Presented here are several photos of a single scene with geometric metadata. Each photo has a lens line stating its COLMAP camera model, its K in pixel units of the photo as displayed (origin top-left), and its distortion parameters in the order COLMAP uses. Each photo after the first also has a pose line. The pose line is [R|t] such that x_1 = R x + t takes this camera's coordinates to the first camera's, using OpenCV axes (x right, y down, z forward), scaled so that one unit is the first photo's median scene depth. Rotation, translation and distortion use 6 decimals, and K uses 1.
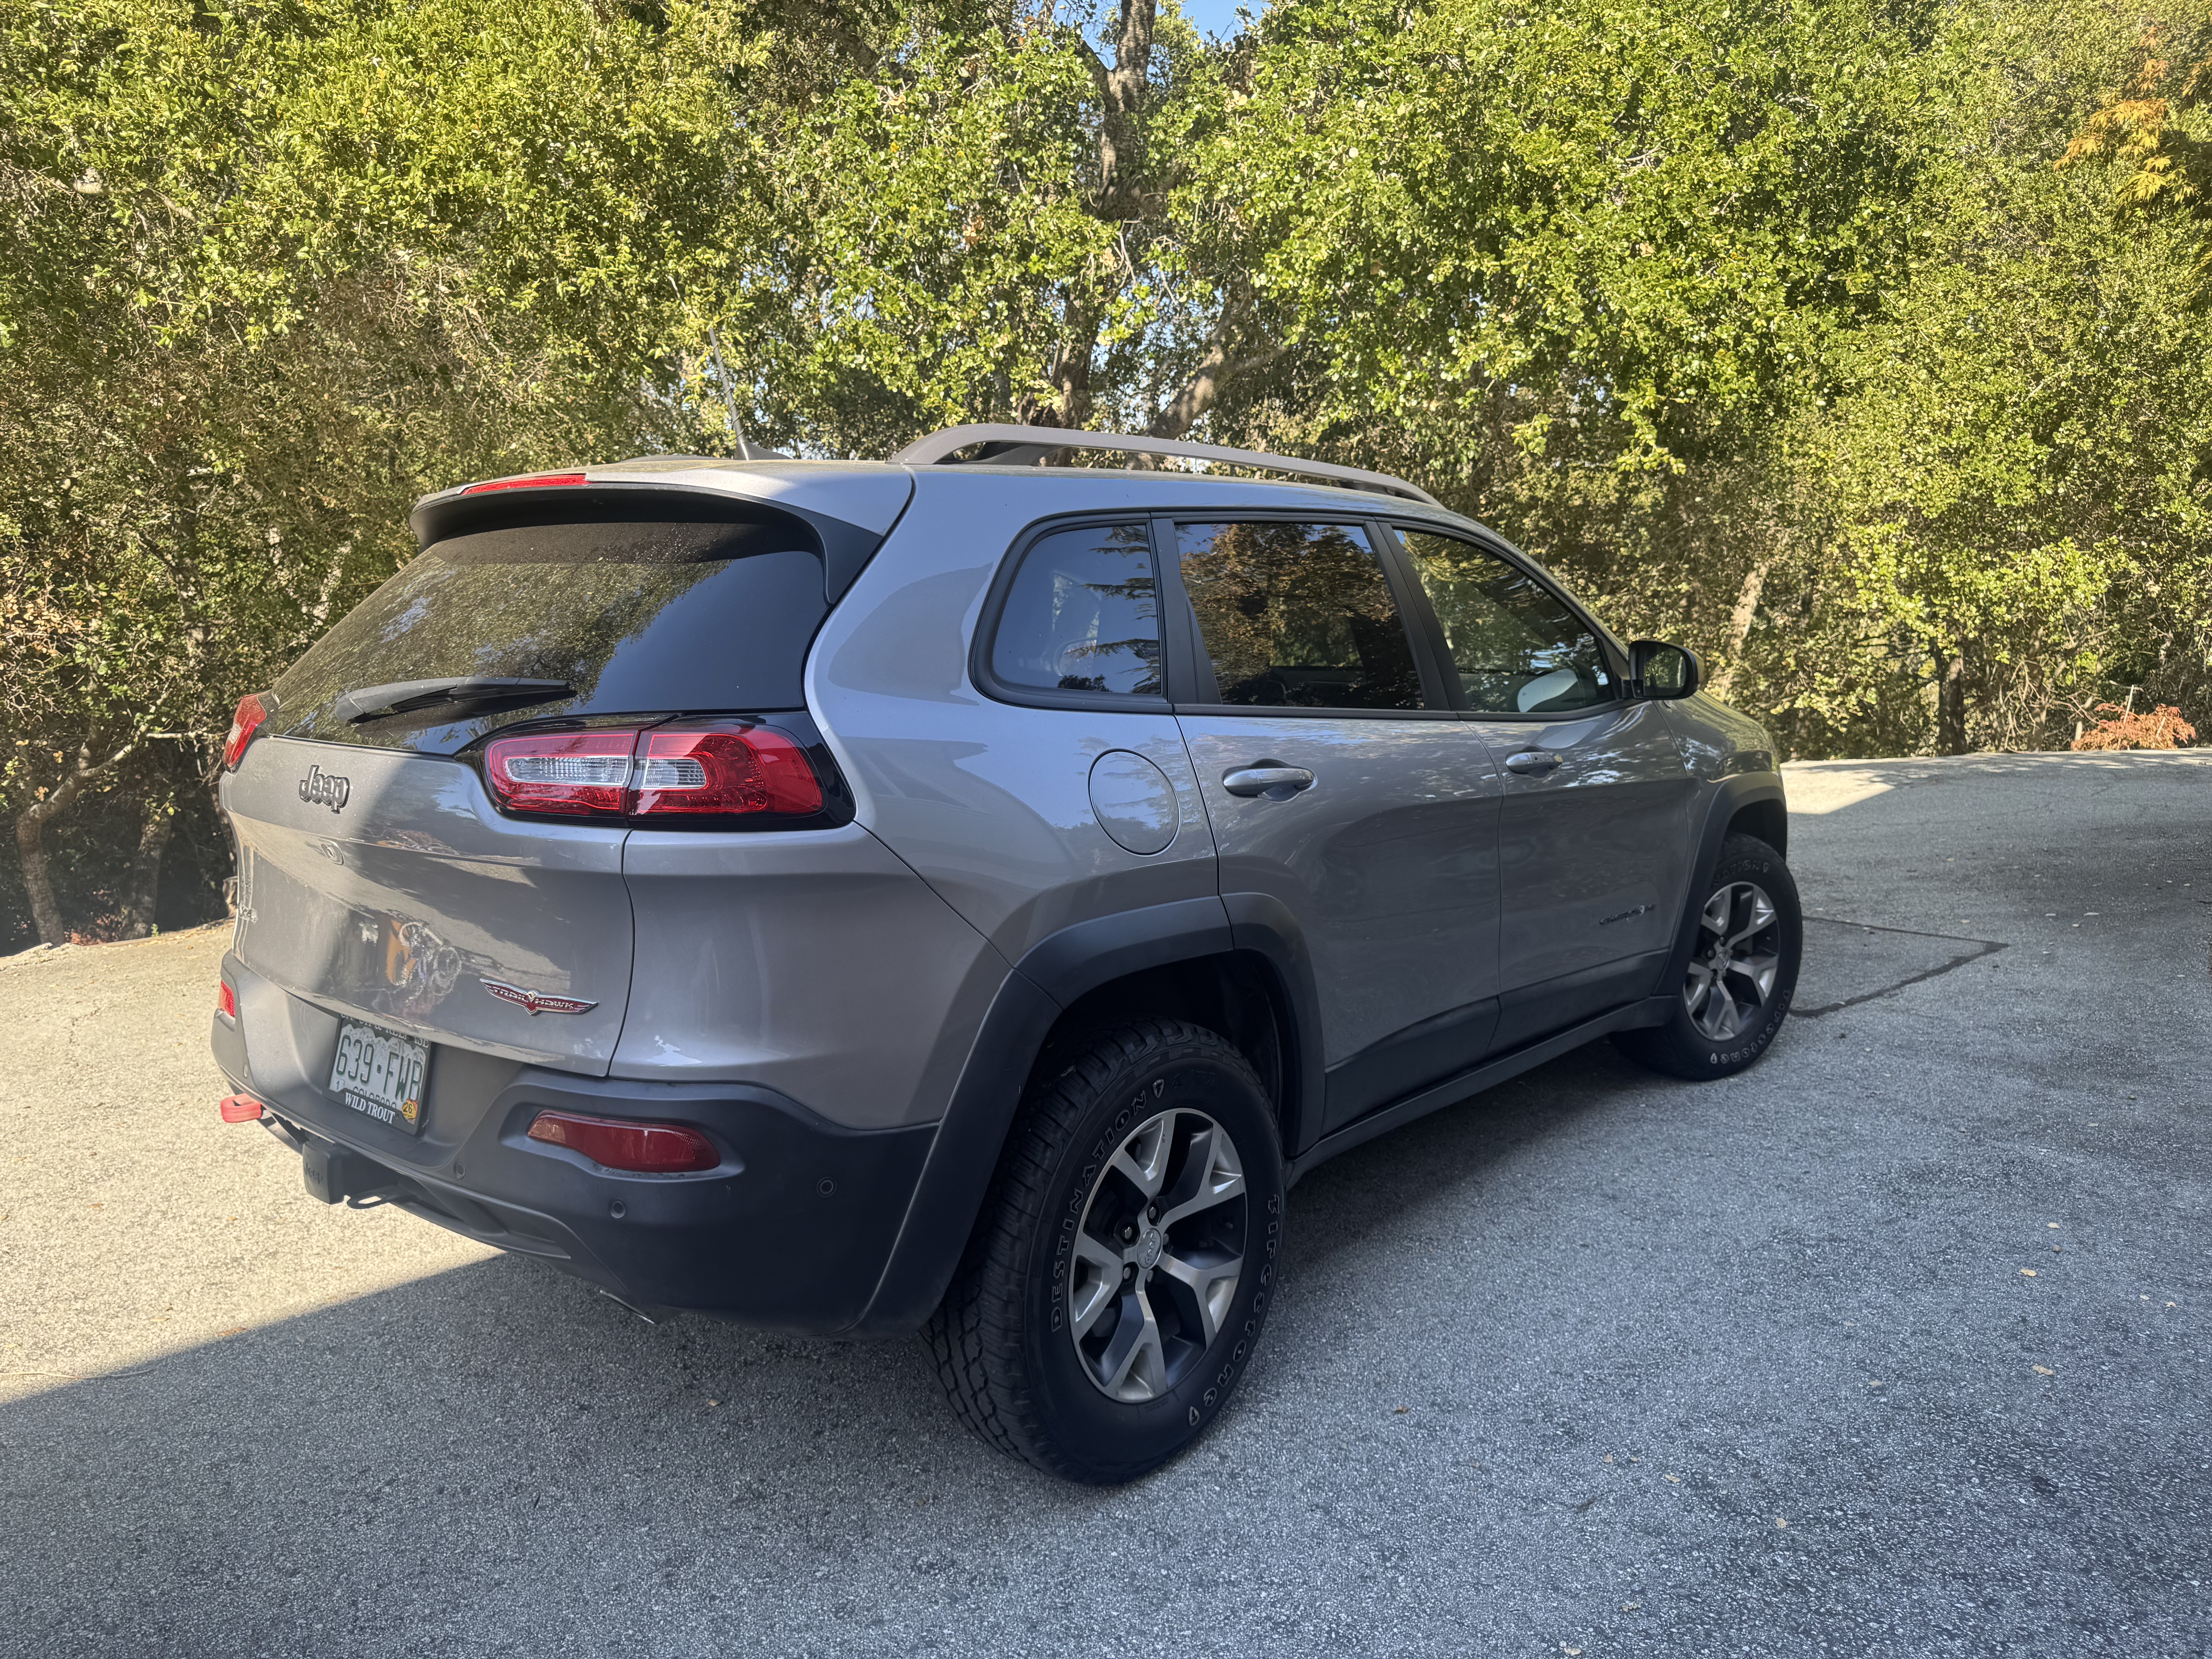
lens RADIAL K [[1562.9, 0, 1110.5], [0, 1562.9, 844.5], [0, 0, 1]] dist [0.008279, -0.027224]
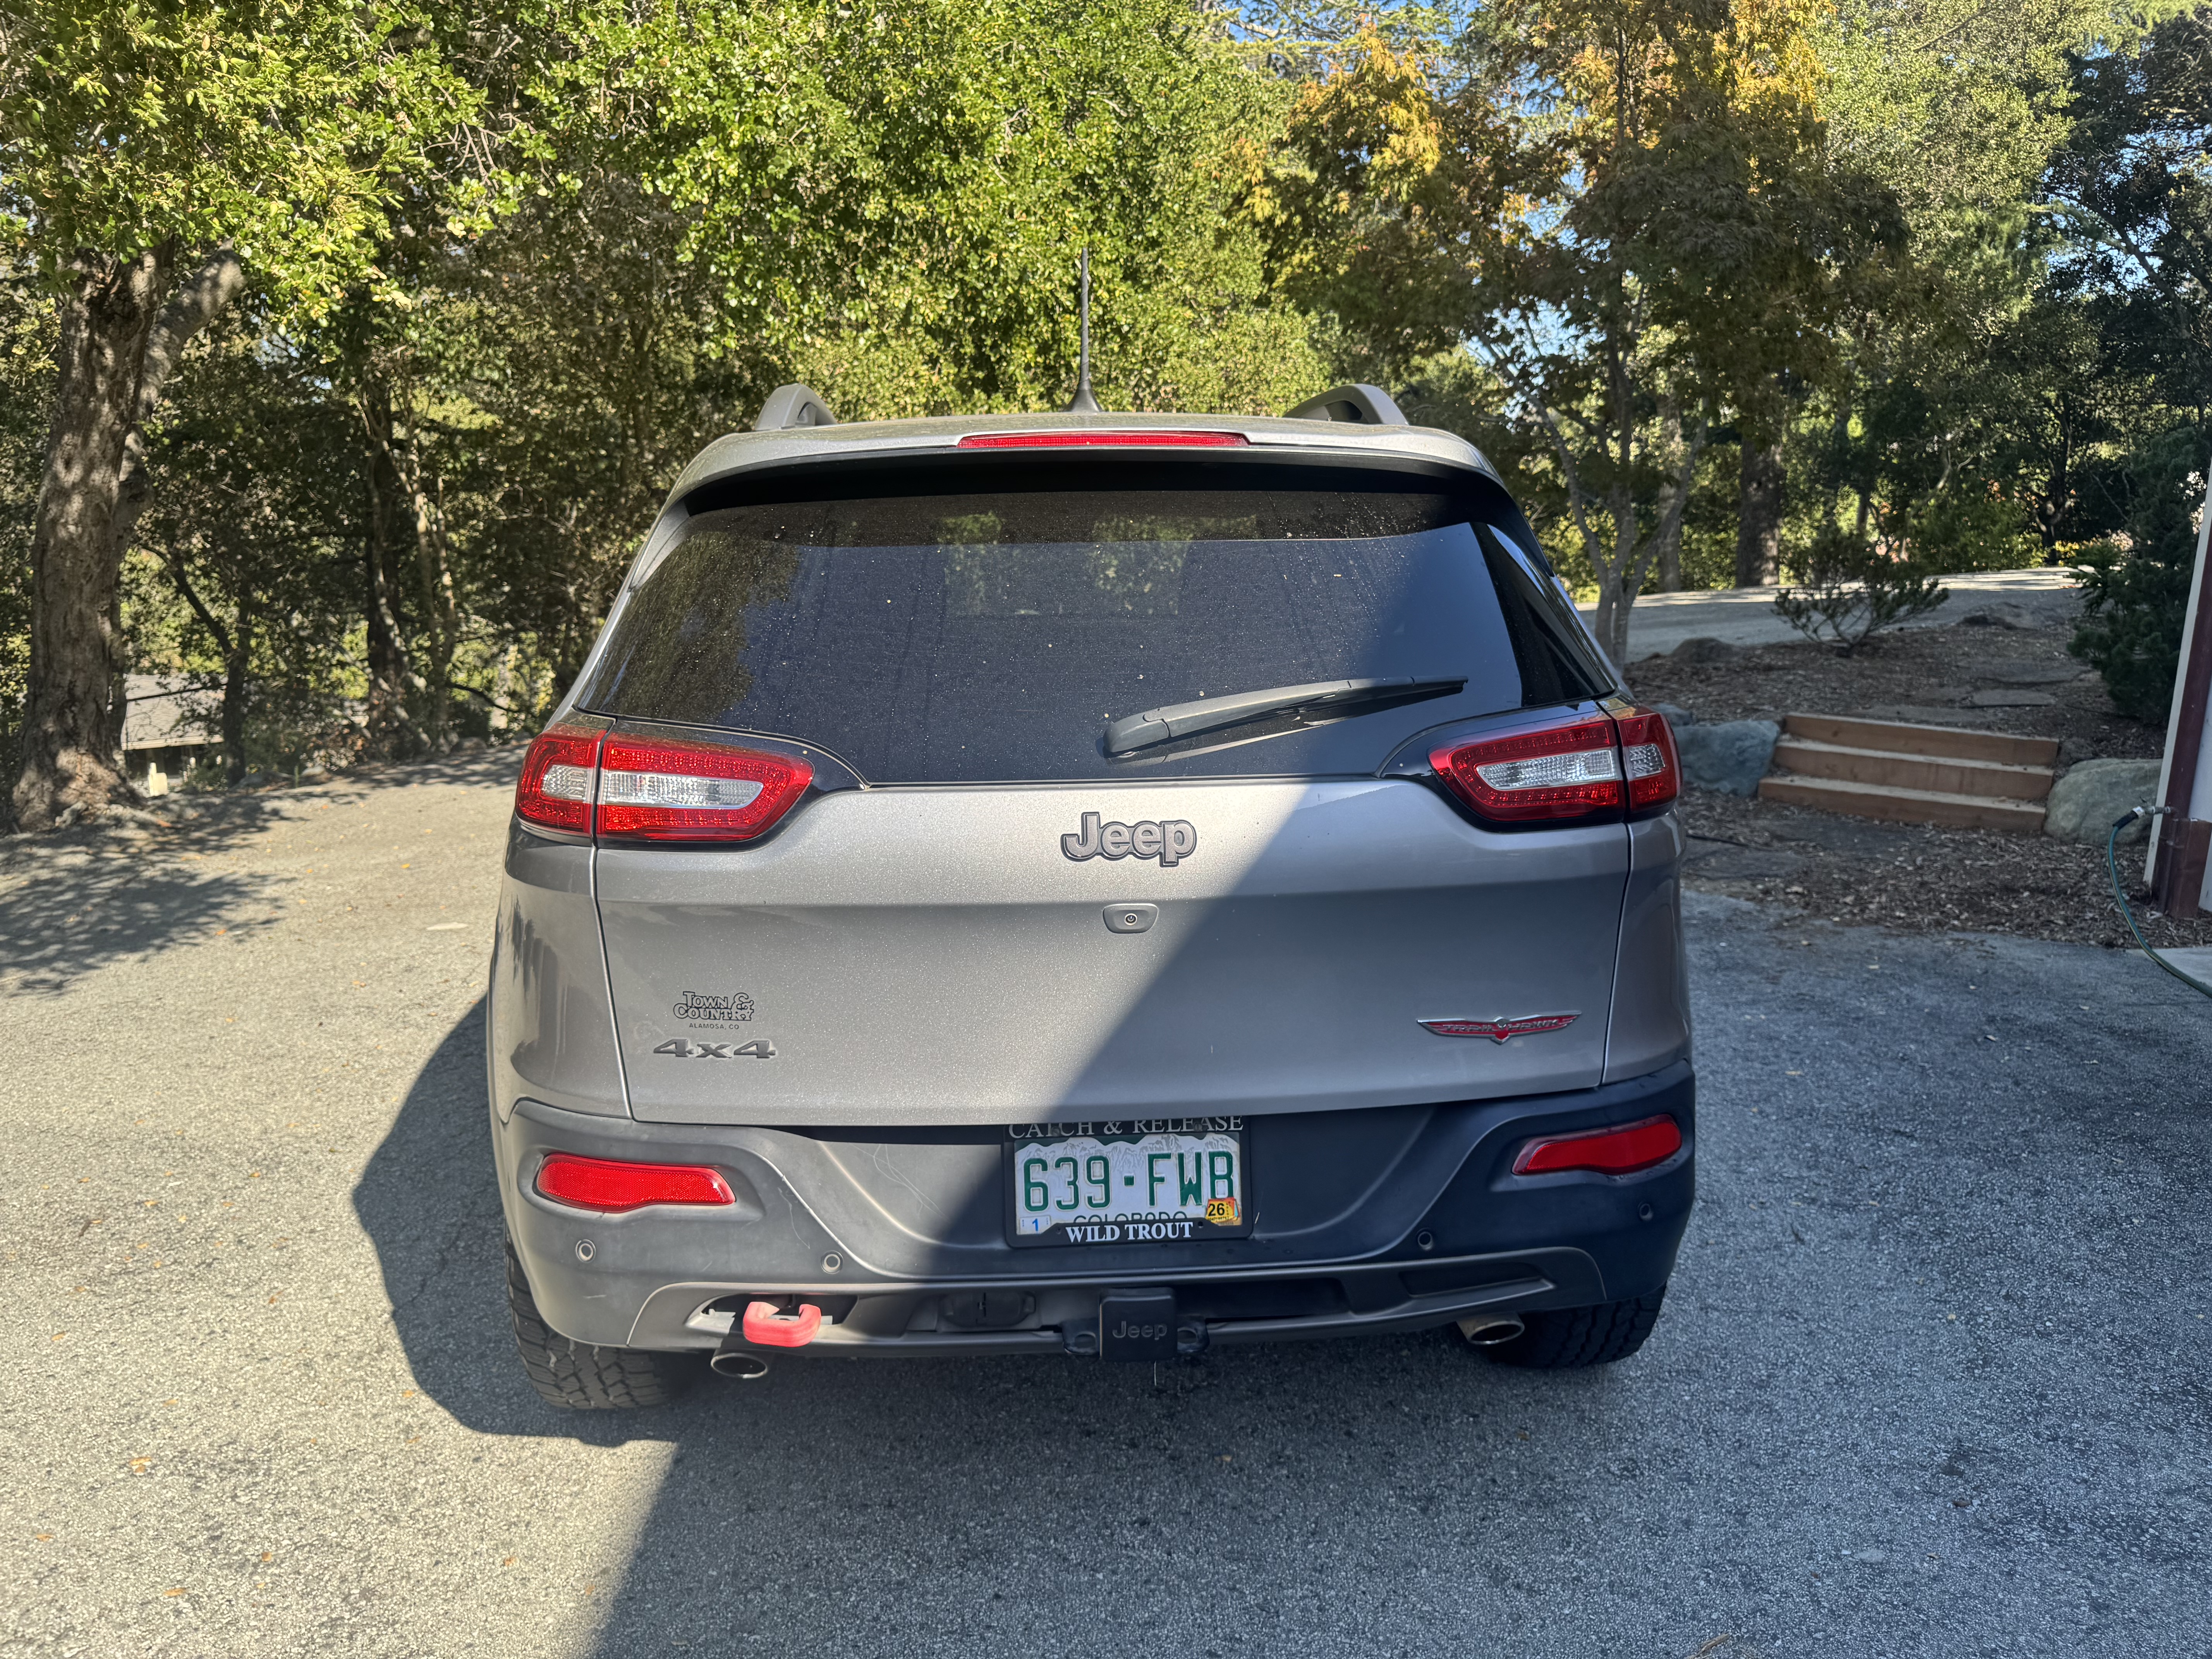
lens RADIAL K [[1562.9, 0, 1105.7], [0, 1562.9, 834.0], [0, 0, 1]] dist [0.008279, -0.027224]
pose [[0.715737, -0.138389, 0.684521, -0.783850], [0.109560, 0.990283, 0.085648, -0.078619], [-0.689722, 0.013695, 0.723945, 0.344083]]
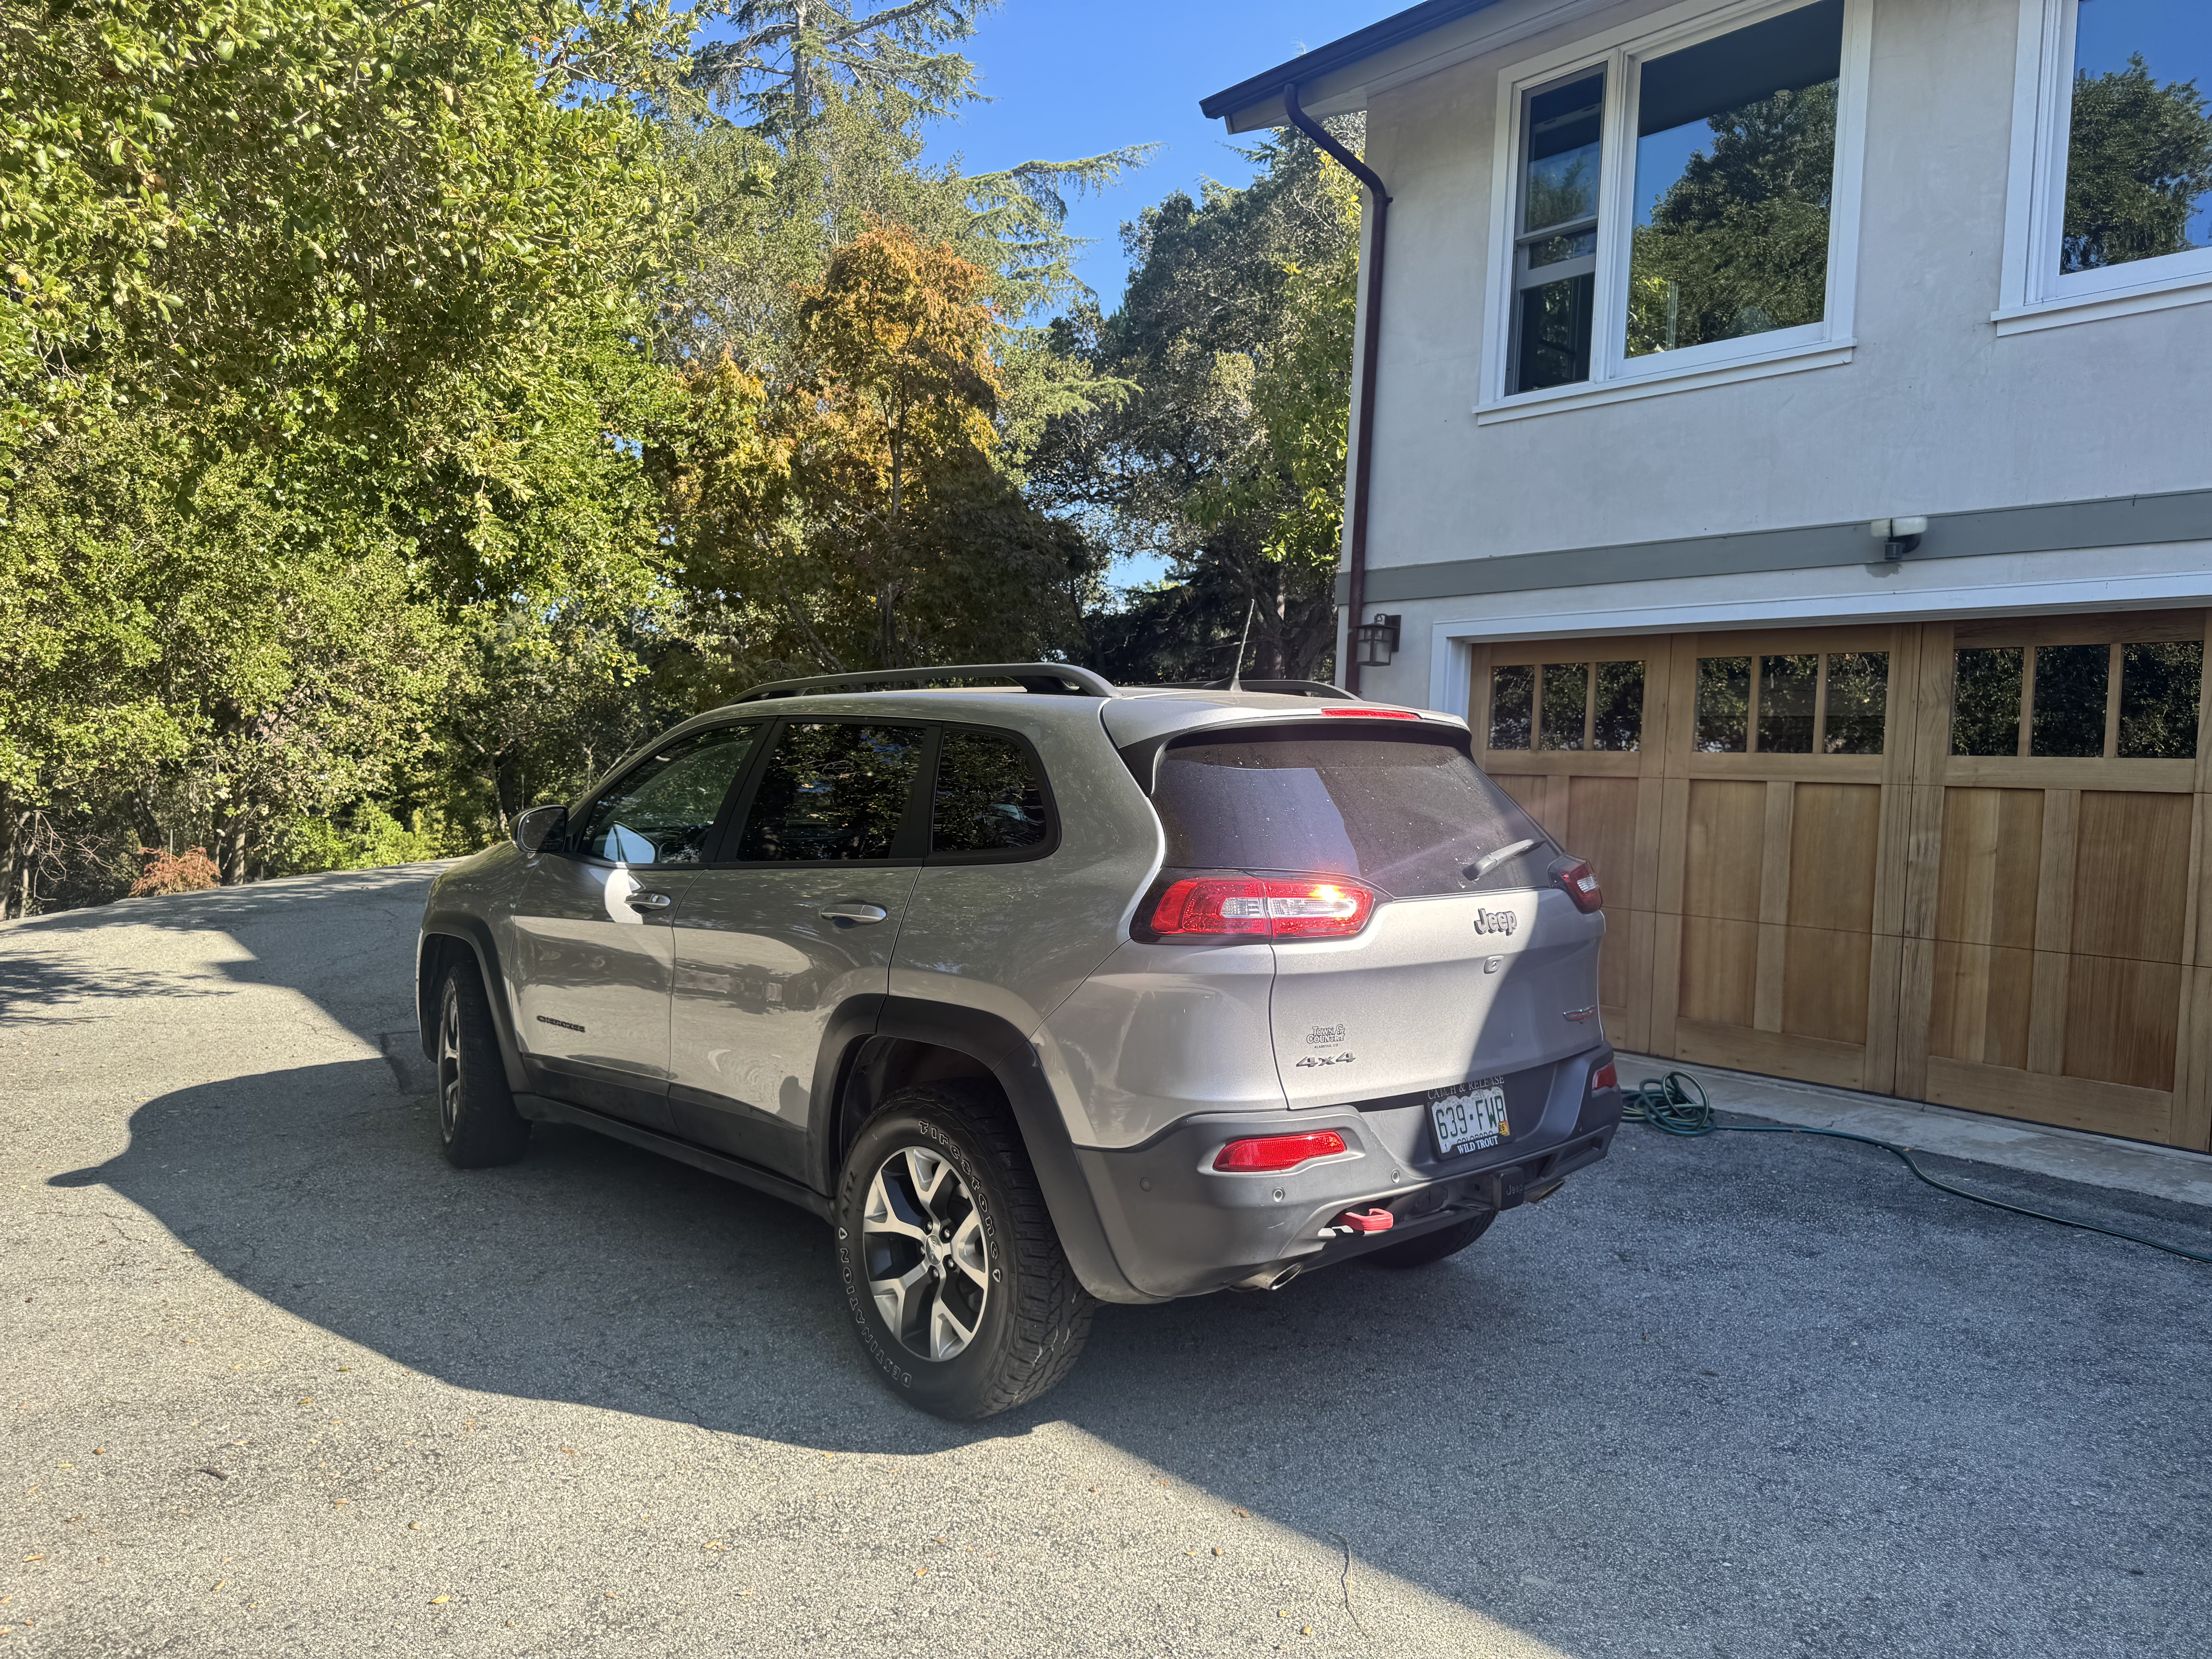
lens RADIAL K [[1562.9, 0, 1113.3], [0, 1562.9, 836.4], [0, 0, 1]] dist [0.008279, -0.027224]
pose [[0.112792, -0.044296, 0.992631, -1.506359], [0.126413, 0.991528, 0.029882, -0.153339], [-0.985544, 0.122111, 0.117436, 0.888302]]
